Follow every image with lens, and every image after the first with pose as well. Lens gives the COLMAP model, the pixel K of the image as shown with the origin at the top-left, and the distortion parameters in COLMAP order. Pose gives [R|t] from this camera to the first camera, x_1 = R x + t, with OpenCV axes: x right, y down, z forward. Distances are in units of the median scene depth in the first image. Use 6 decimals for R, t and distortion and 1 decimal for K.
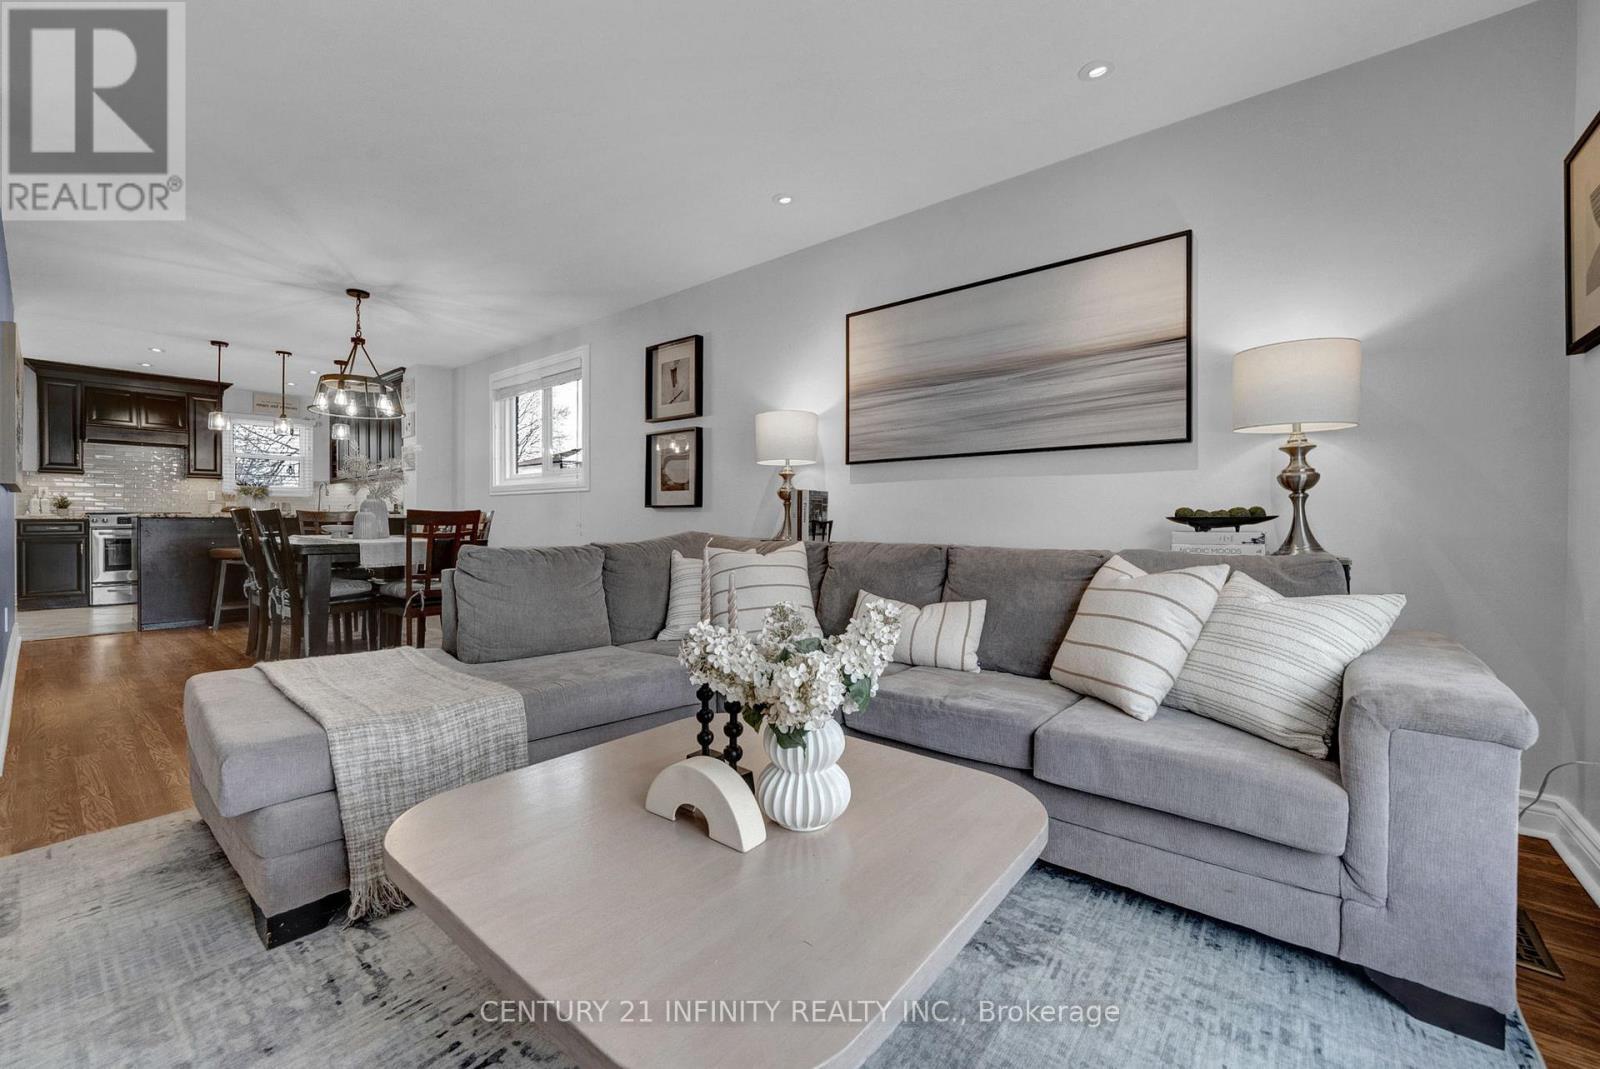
lens RADIAL K [[630.6, 0, 797.2], [0, 630.6, 529.9], [0, 0, 1]] dist [-0.010565, 0.000149]
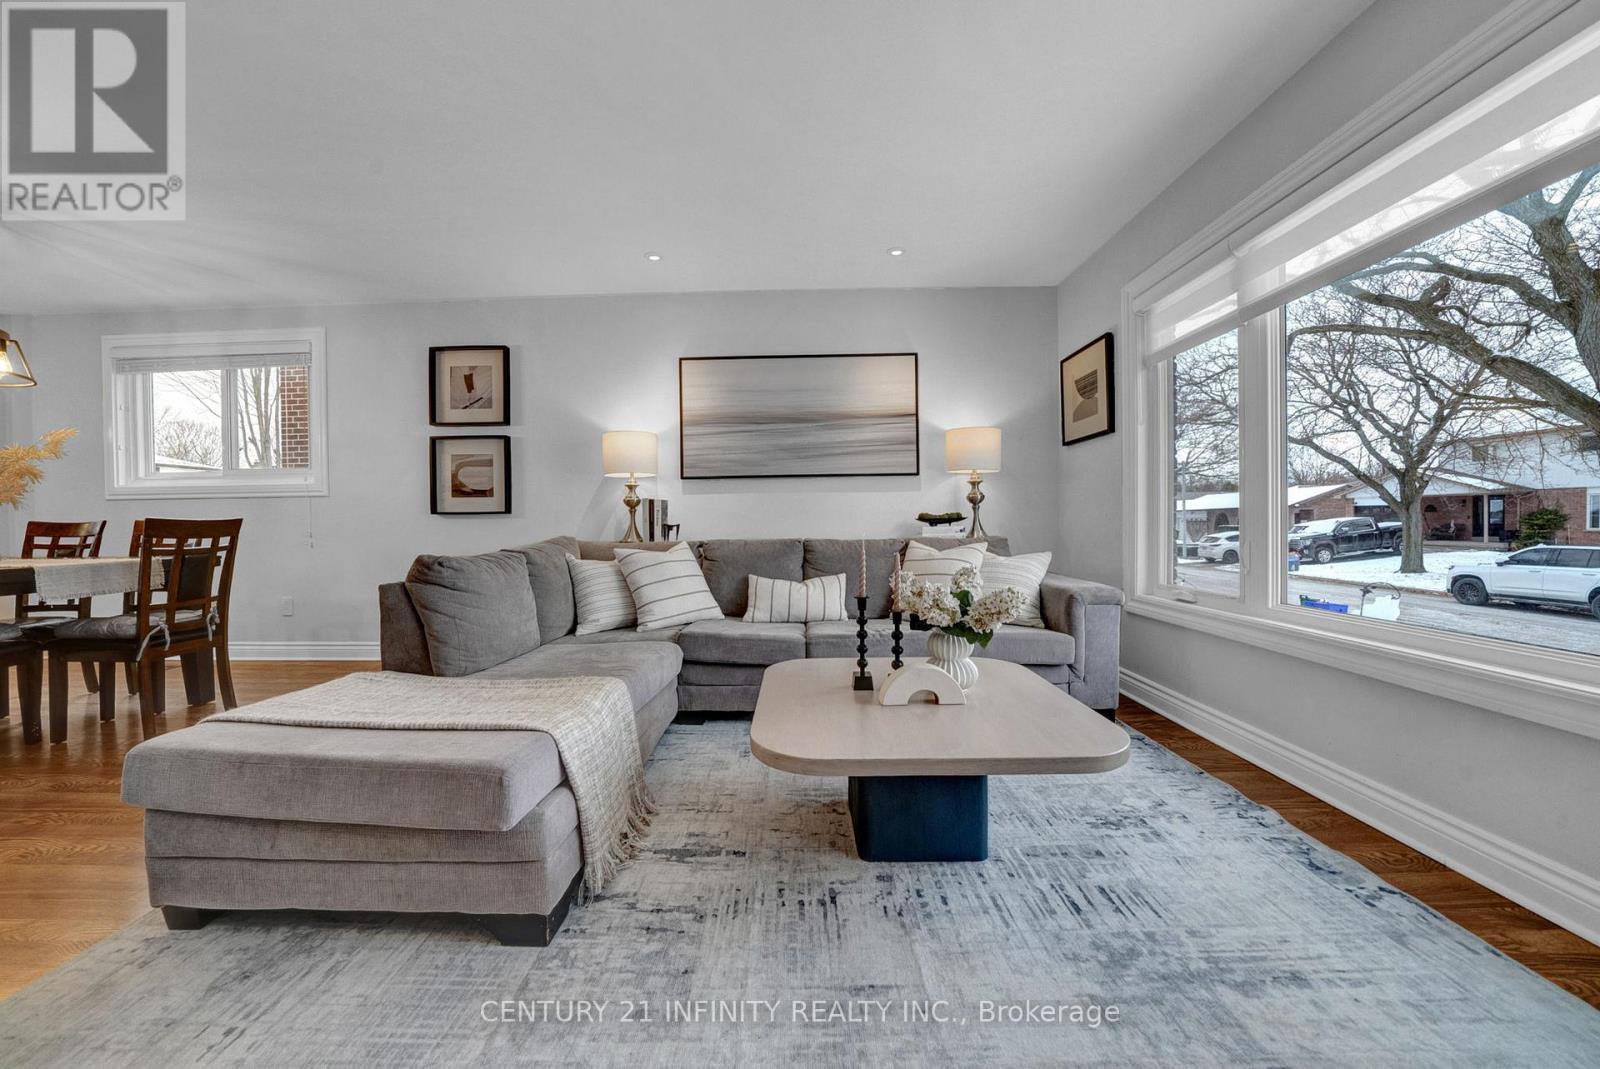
lens RADIAL K [[544.6, 0, 799.1], [0, 544.6, 533.5], [0, 0, 1]] dist [-0.024288, 0.000275]
pose [[0.784423, -0.025463, 0.619703, -0.399192], [0.024519, 0.999649, 0.010039, -0.001307], [-0.619742, 0.007320, 0.784772, 0.018449]]
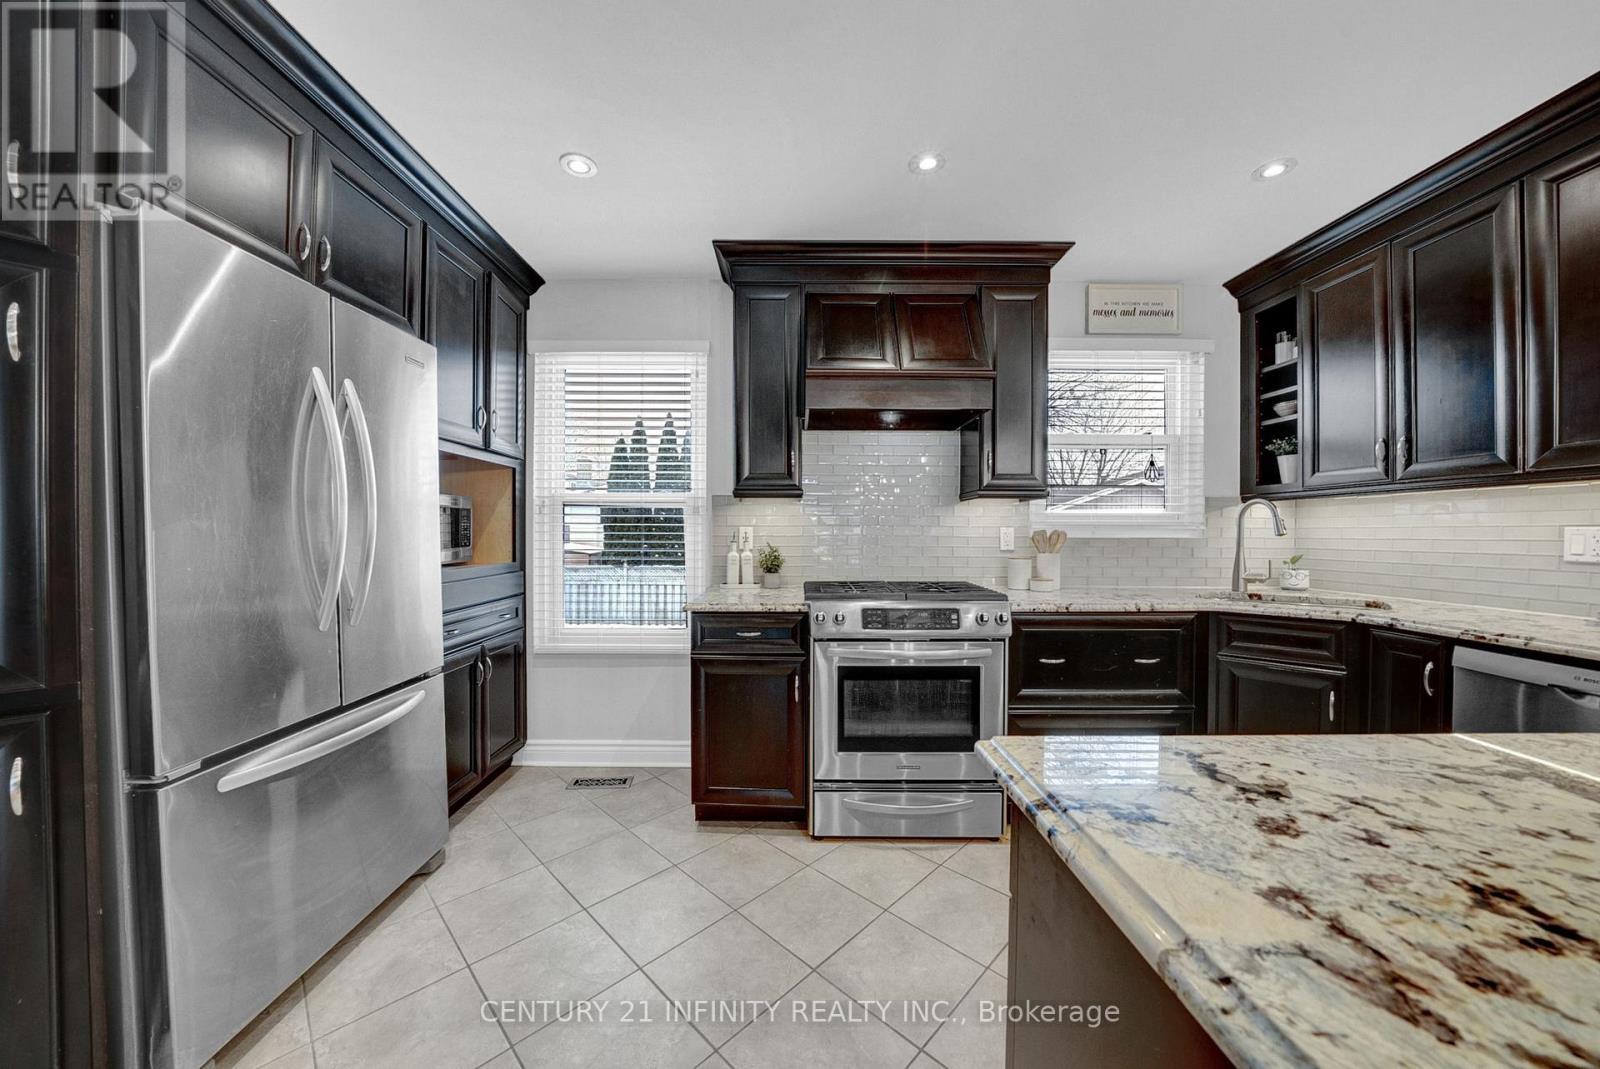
lens RADIAL K [[596.4, 0, 789.5], [0, 596.4, 534.3], [0, 0, 1]] dist [-0.000908, -0.000006]
pose [[0.634512, -0.001539, -0.772911, -1.476050], [-0.010890, 0.999881, -0.010931, -0.105600], [0.772836, 0.015352, 0.634420, 1.296297]]
